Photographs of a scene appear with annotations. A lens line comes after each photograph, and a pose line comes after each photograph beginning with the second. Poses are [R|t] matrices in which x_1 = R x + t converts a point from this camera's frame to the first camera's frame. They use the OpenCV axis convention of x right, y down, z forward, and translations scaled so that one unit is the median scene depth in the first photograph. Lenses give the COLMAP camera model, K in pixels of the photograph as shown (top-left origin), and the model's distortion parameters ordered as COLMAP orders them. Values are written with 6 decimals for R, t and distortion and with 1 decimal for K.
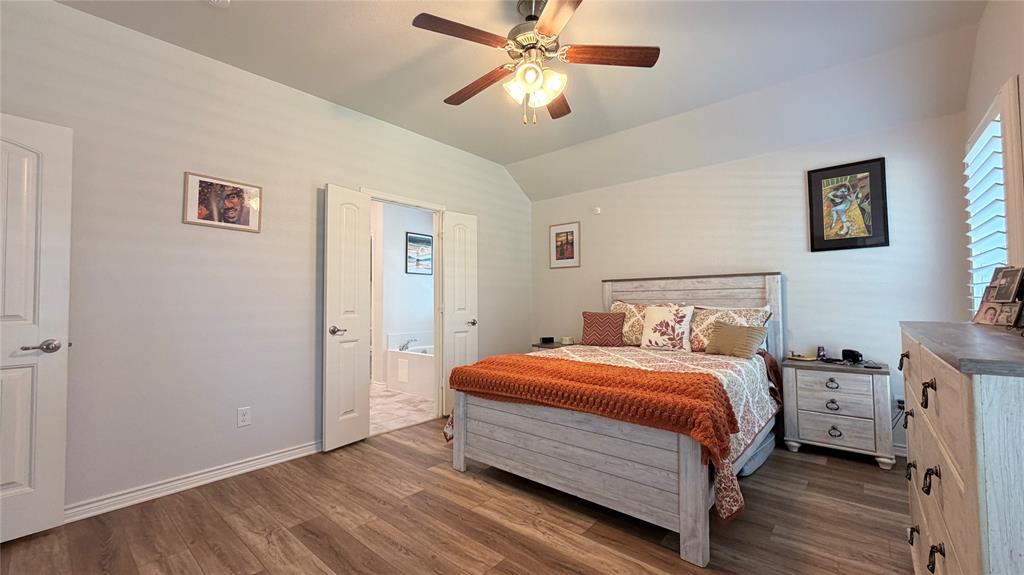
lens RADIAL K [[408.8, 0, 510.1], [0, 408.8, 281.3], [0, 0, 1]] dist [0.001325, -0.000117]
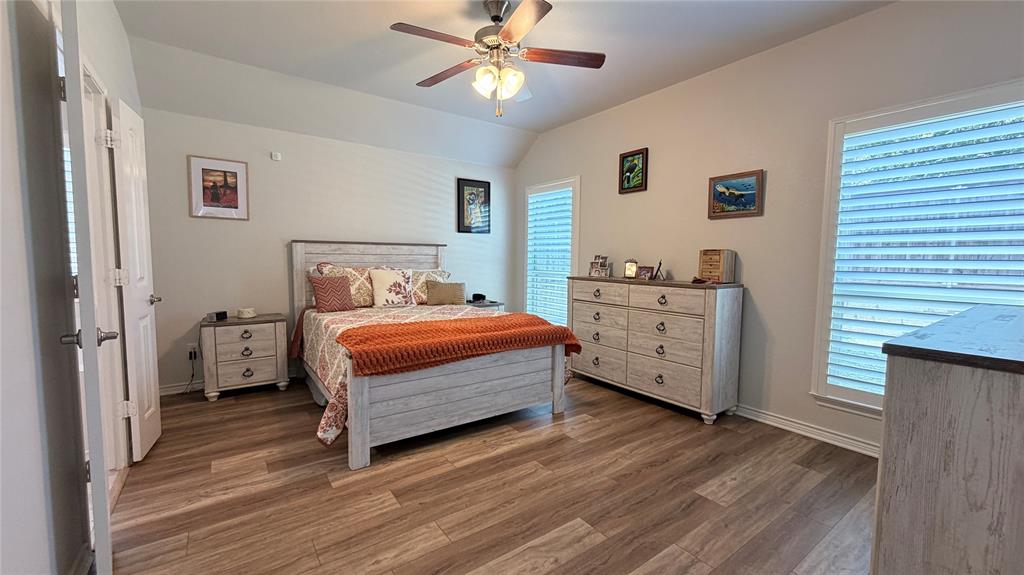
lens RADIAL K [[408.8, 0, 508.7], [0, 408.8, 288.4], [0, 0, 1]] dist [0.001325, -0.000117]
pose [[0.238073, -0.065664, 0.969025, -0.713528], [-0.063710, 0.994507, 0.083044, -0.002679], [-0.969155, -0.081508, 0.232582, 0.440598]]
